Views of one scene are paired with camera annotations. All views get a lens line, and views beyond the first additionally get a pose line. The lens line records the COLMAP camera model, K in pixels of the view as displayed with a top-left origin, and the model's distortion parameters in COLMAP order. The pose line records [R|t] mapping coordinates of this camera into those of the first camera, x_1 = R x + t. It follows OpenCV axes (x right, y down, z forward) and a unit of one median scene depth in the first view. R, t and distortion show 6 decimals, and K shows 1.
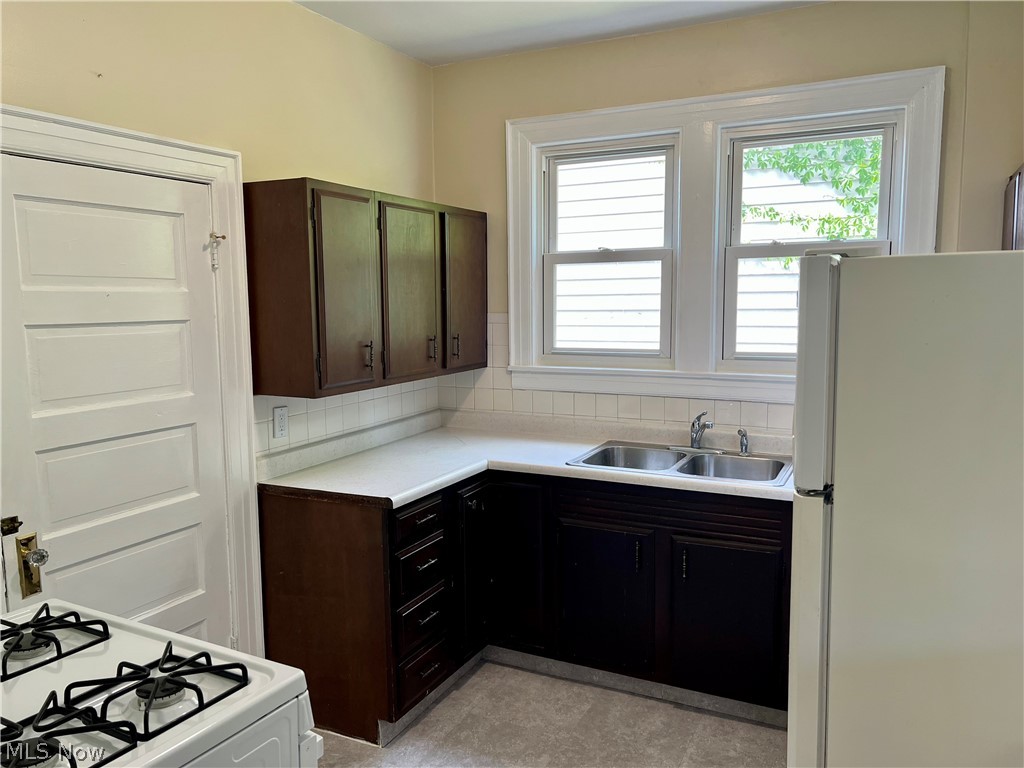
lens RADIAL K [[771.7, 0, 513.4], [0, 771.7, 383.7], [0, 0, 1]] dist [0.055254, -0.060785]
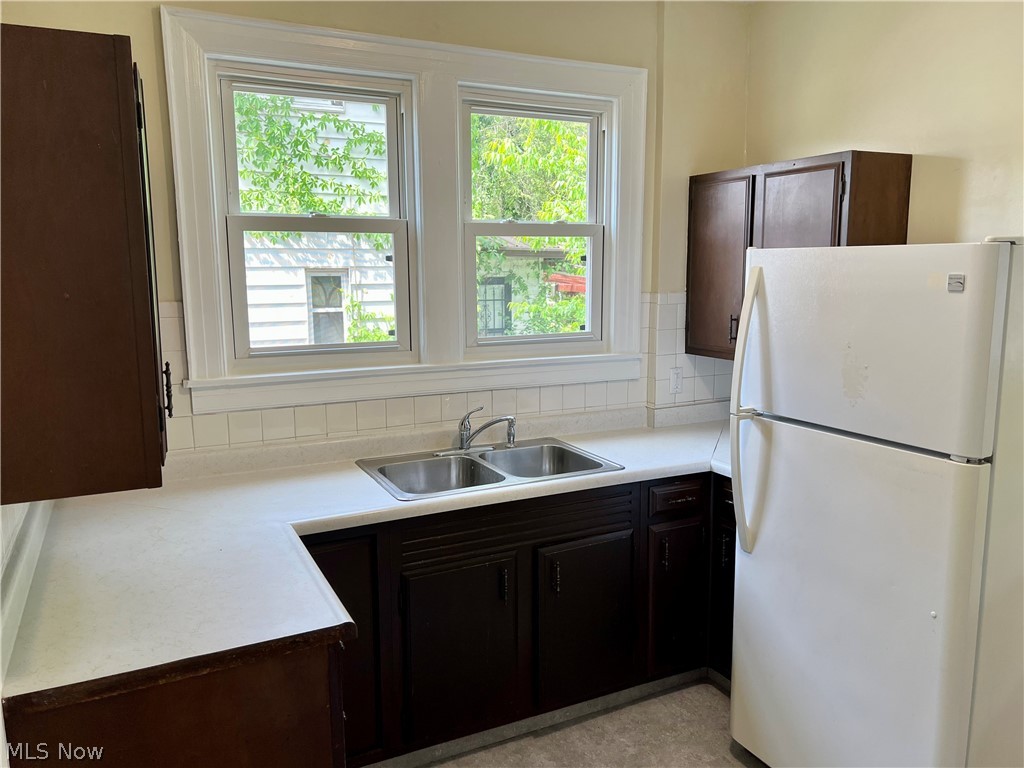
lens RADIAL K [[771.7, 0, 512.0], [0, 771.7, 380.4], [0, 0, 1]] dist [0.055254, -0.060785]
pose [[0.603732, -0.114199, 0.788965, -0.398671], [0.091607, 0.993068, 0.073643, -0.051778], [-0.791907, 0.027814, 0.610008, 0.394081]]
